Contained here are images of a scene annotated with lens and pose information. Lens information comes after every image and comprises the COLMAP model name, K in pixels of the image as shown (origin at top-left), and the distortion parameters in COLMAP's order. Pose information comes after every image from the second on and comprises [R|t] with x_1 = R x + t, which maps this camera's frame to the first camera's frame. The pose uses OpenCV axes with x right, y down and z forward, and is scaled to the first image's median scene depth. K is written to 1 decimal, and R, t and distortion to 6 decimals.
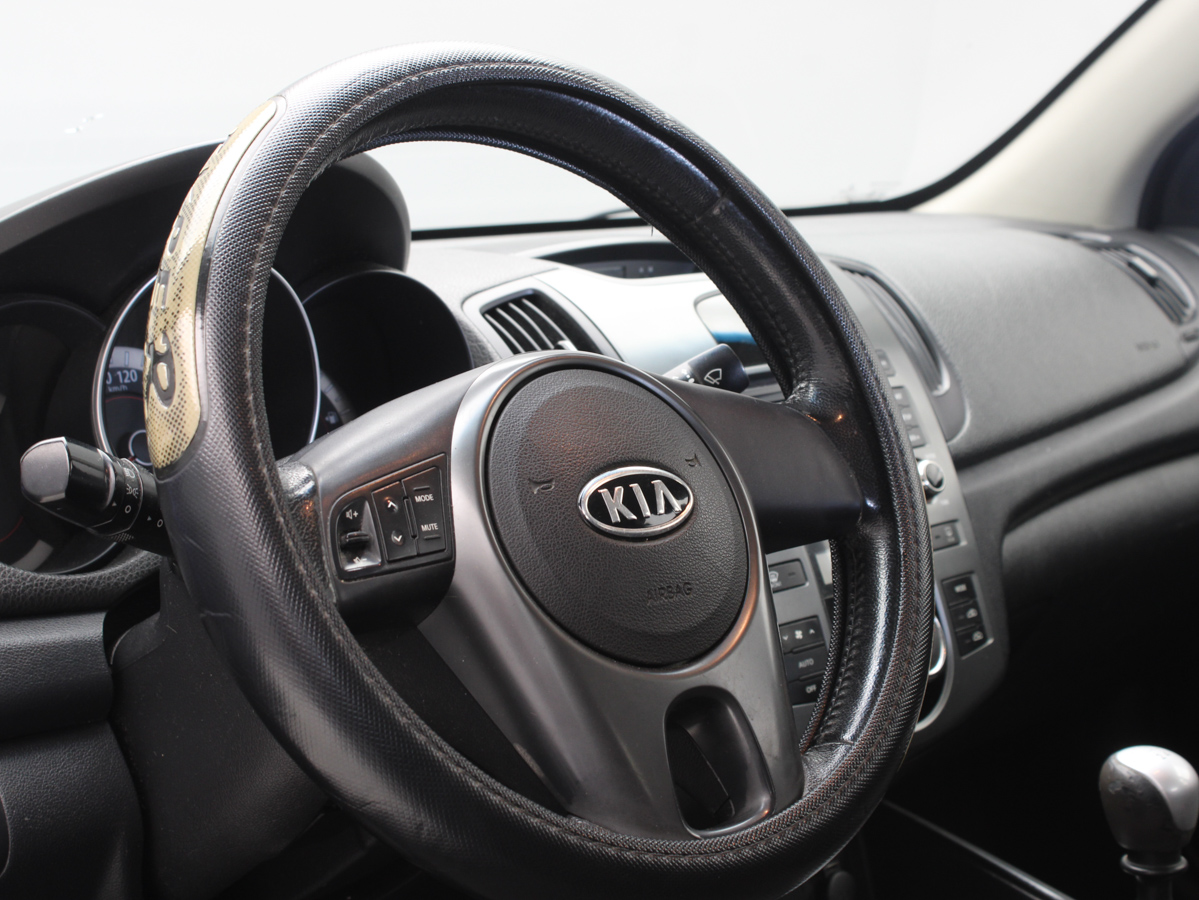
lens RADIAL K [[2058.2, 0, 599.5], [0, 2058.2, 450.0], [0, 0, 1]] dist [-0.047214, -0.014456]
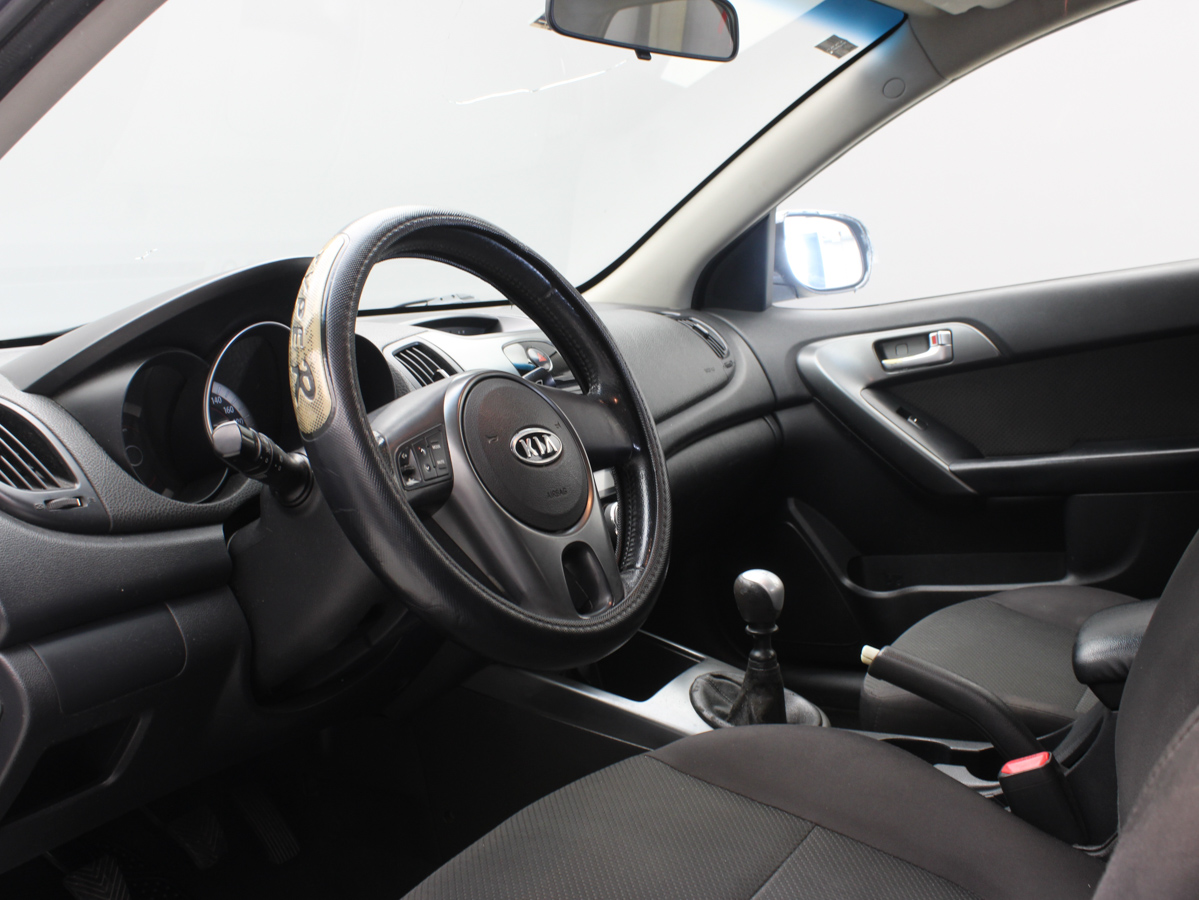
lens RADIAL K [[1198.7, 0, 599.5], [0, 1198.7, 450.0], [0, 0, 1]] dist [-0.172455, 0.172986]
pose [[0.968102, -0.037960, 0.247666, -0.181774], [0.037698, 0.999272, 0.005803, 0.022066], [-0.247706, 0.003719, 0.968828, -0.076582]]
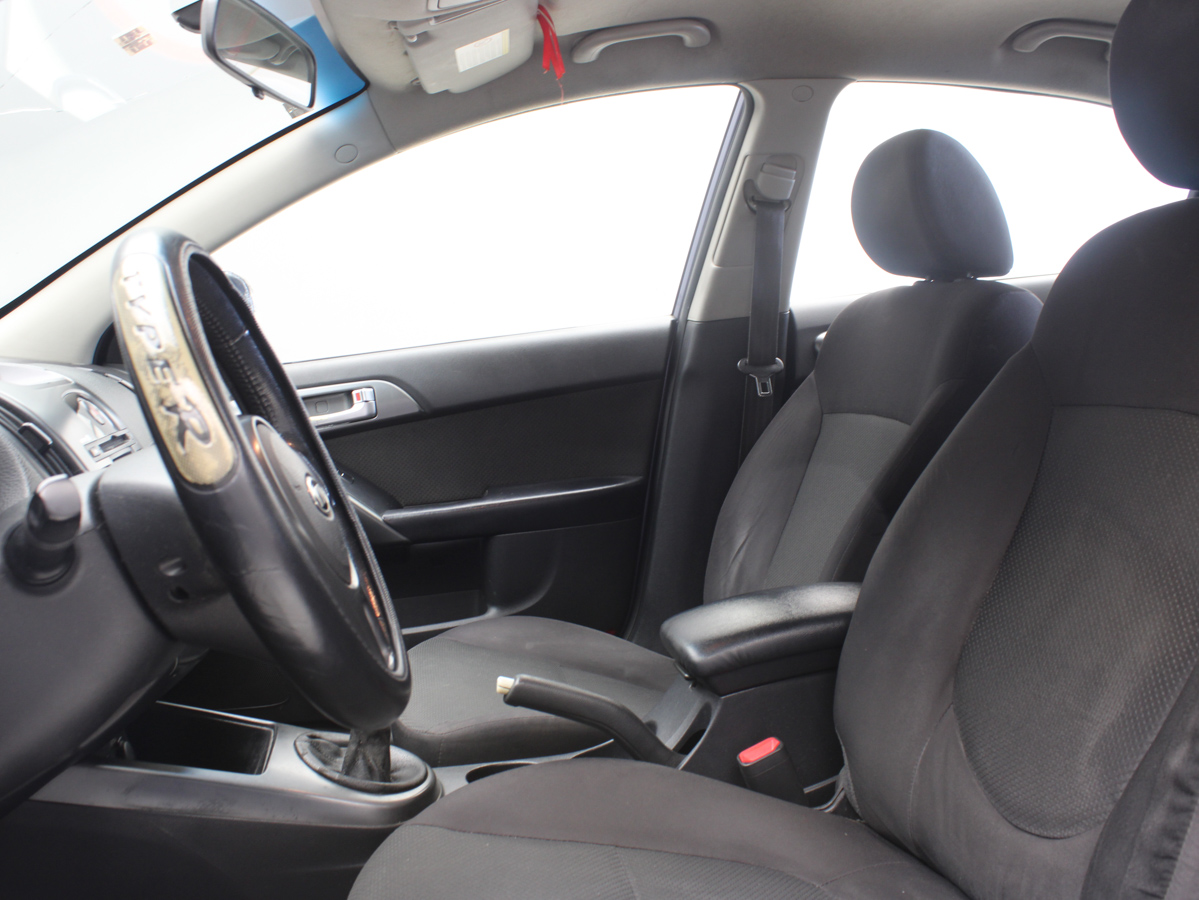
lens RADIAL K [[1198.7, 0, 599.5], [0, 1198.7, 450.0], [0, 0, 1]] dist [-0.172455, 0.172986]
pose [[0.547327, -0.043900, 0.835767, -0.639839], [0.088175, 0.996090, -0.005423, 0.011415], [-0.832261, 0.076662, 0.549058, 0.211432]]
